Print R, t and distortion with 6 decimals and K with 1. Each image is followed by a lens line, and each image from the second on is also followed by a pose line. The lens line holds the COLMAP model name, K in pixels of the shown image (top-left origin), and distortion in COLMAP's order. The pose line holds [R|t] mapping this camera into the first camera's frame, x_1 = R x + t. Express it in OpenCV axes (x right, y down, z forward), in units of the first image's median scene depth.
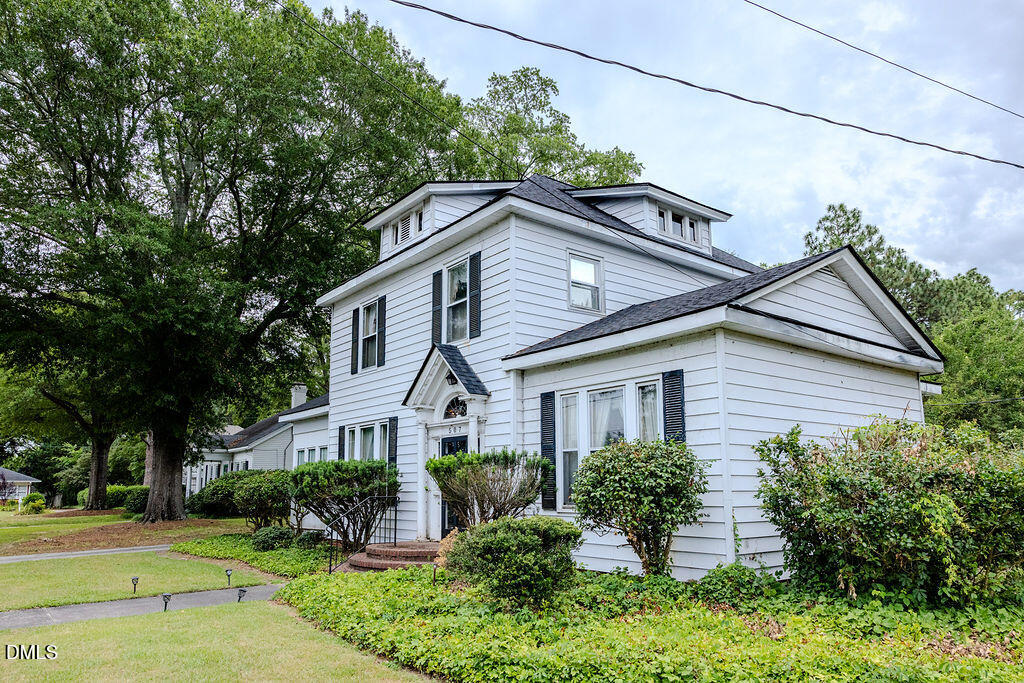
lens RADIAL K [[678.6, 0, 512.0], [0, 678.6, 341.5], [0, 0, 1]] dist [-0.000873, -0.000023]
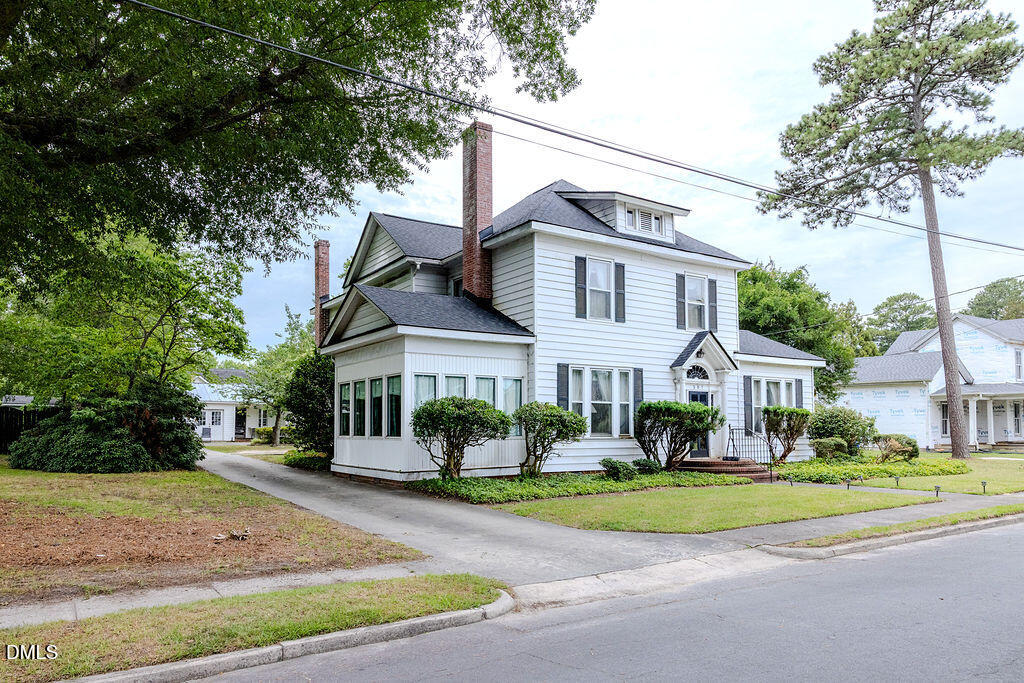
lens RADIAL K [[678.6, 0, 512.0], [0, 678.6, 341.5], [0, 0, 1]] dist [-0.000873, -0.000023]
pose [[0.093894, 0.134410, 0.986467, -1.632017], [-0.209046, 0.971418, -0.112462, 0.286427], [-0.973388, -0.195657, 0.119309, 1.228147]]
